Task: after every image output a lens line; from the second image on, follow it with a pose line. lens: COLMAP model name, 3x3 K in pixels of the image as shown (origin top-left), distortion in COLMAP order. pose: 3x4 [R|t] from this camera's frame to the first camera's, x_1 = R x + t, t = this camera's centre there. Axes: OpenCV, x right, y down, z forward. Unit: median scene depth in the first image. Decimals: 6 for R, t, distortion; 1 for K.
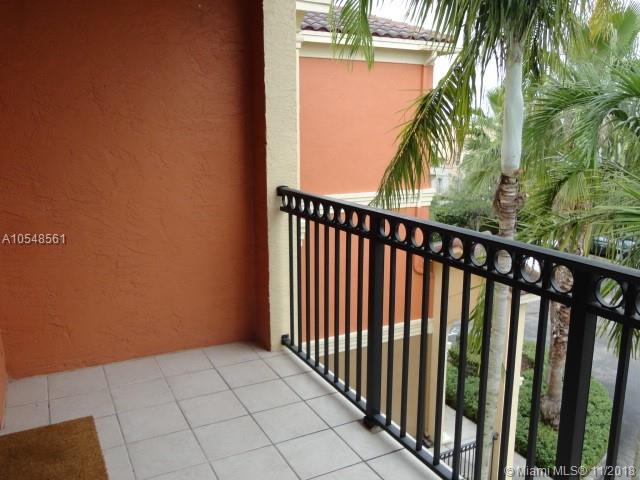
lens RADIAL K [[540.5, 0, 320.0], [0, 540.5, 240.0], [0, 0, 1]] dist [-0.056632, 0.065825]
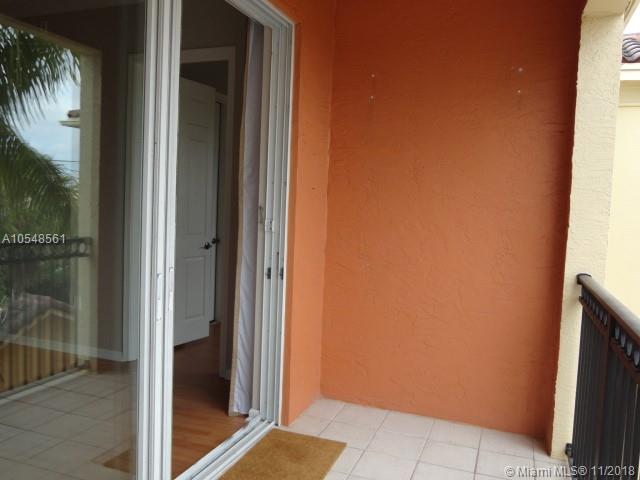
lens RADIAL K [[540.5, 0, 320.0], [0, 540.5, 240.0], [0, 0, 1]] dist [-0.056632, 0.065825]
pose [[0.672630, 0.079989, -0.735643, 0.296744], [-0.192057, 0.978944, -0.069163, -0.009577], [0.714621, 0.187807, 0.673829, 0.076565]]
